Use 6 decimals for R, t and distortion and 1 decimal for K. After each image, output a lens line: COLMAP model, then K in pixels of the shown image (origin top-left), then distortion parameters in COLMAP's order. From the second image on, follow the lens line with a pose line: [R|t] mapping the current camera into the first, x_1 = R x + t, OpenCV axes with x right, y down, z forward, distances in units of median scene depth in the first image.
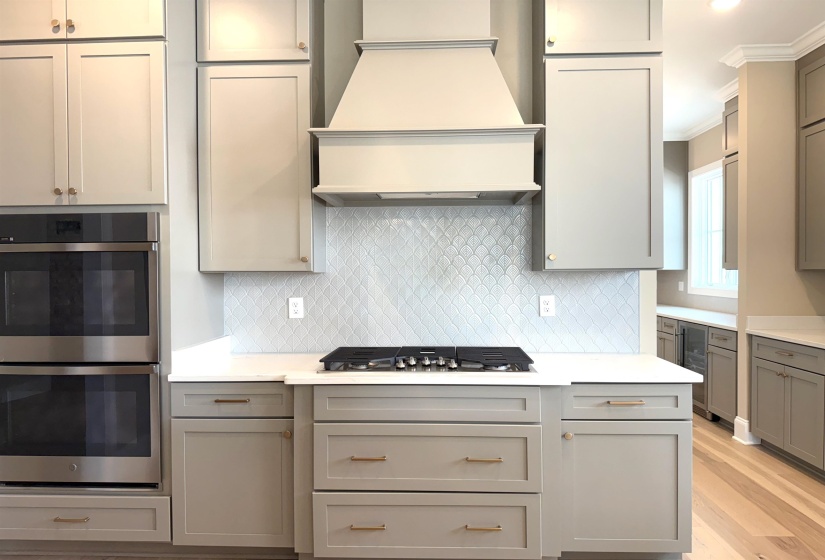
lens RADIAL K [[578.2, 0, 412.5], [0, 578.2, 280.0], [0, 0, 1]] dist [0.112094, -0.151554]
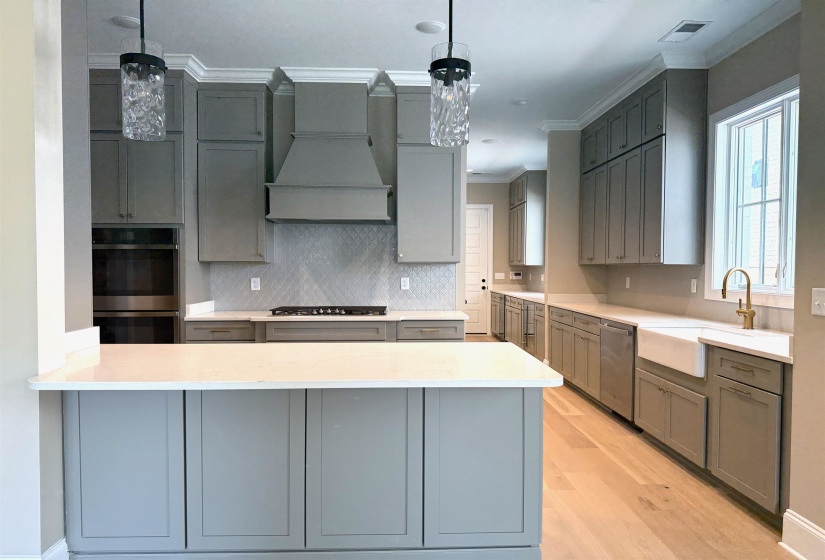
lens RADIAL K [[579.0, 0, 410.5], [0, 579.0, 282.5], [0, 0, 1]] dist [0.119292, -0.166192]
pose [[0.997214, 0.006071, 0.074351, 0.140712], [-0.006627, 0.999952, 0.007230, 0.034312], [-0.074304, -0.007703, 0.997206, -0.830755]]
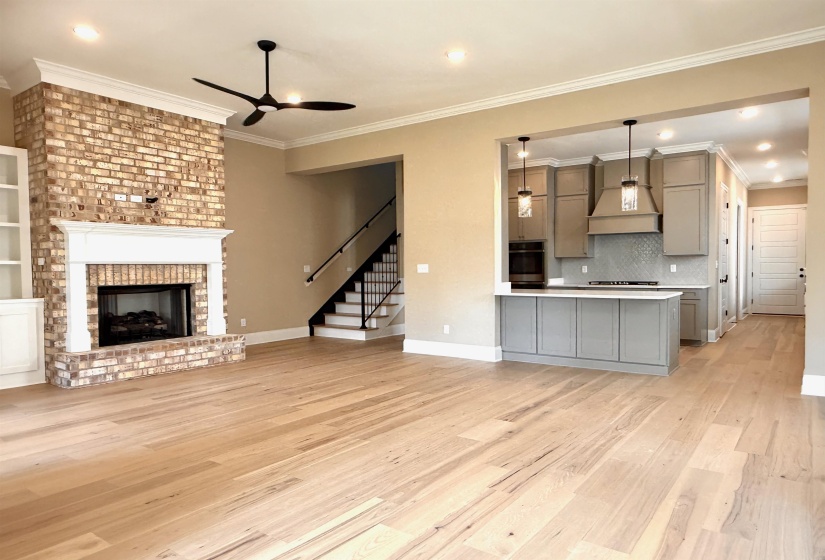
lens RADIAL K [[539.0, 0, 409.3], [0, 539.0, 283.4], [0, 0, 1]] dist [-0.001251, 0.002389]
pose [[0.828455, 0.015840, -0.559831, 0.751587], [-0.005215, 0.999775, 0.020571, 0.083579], [0.560031, -0.014123, 0.828351, -2.250914]]
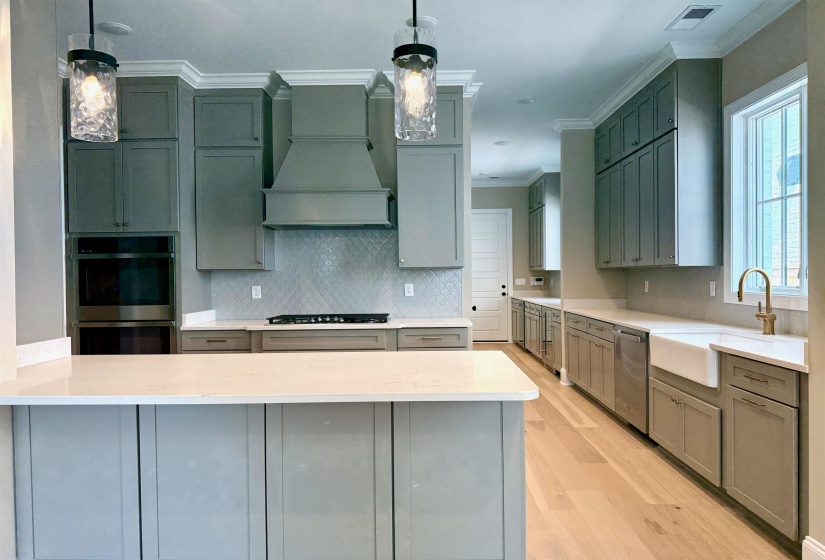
lens RADIAL K [[578.2, 0, 412.5], [0, 578.2, 280.0], [0, 0, 1]] dist [0.112094, -0.151554]
pose [[0.999728, -0.005239, 0.022705, 0.239296], [0.005479, 0.999930, -0.010517, 0.039624], [-0.022649, 0.010639, 0.999687, -0.765826]]
